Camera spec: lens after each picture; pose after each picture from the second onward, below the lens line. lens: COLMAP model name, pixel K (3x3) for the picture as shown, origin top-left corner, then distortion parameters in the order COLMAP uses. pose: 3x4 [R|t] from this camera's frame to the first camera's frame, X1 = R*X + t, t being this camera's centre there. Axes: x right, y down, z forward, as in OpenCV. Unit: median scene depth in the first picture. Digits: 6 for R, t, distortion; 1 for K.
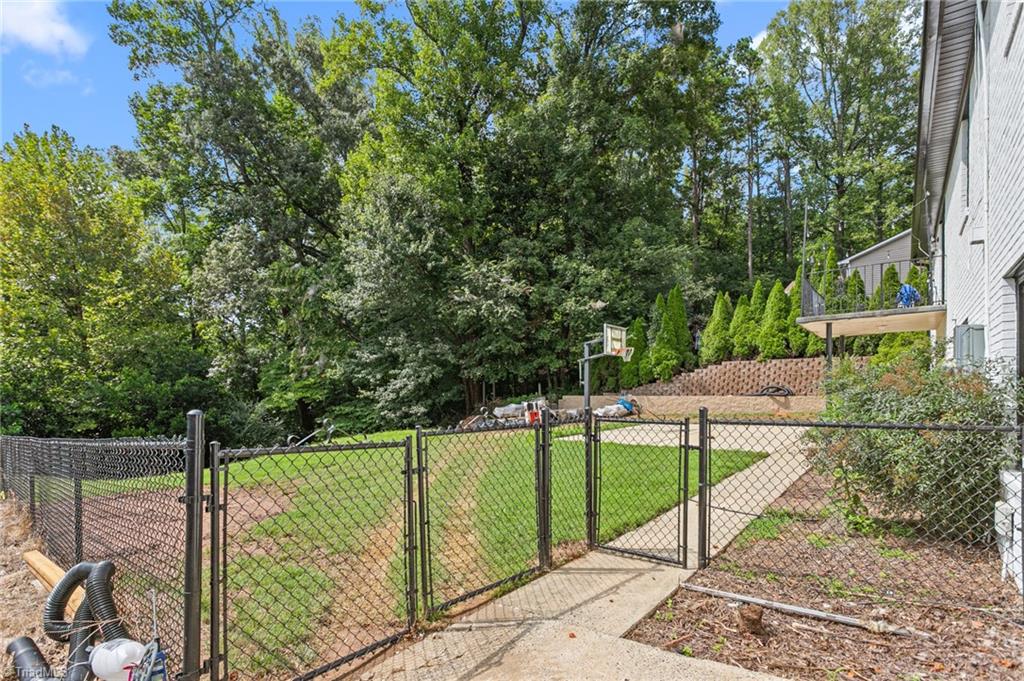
lens RADIAL K [[505.0, 0, 513.3], [0, 505.0, 393.5], [0, 0, 1]] dist [0.000659, 0.000445]
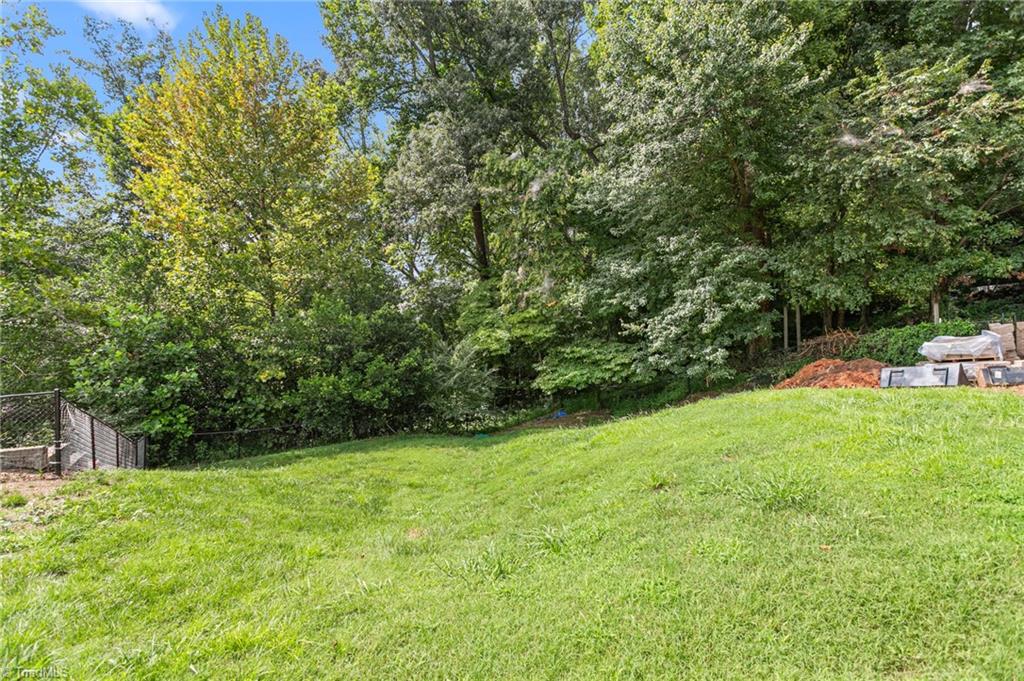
lens RADIAL K [[482.2, 0, 512.0], [0, 482.2, 340.5], [0, 0, 1]] dist [-0.044455, 0.000102]
pose [[0.966134, -0.005249, -0.257987, -0.261029], [0.005270, 0.999986, -0.000612, 0.015878], [0.257987, -0.000768, 0.966148, 0.338123]]
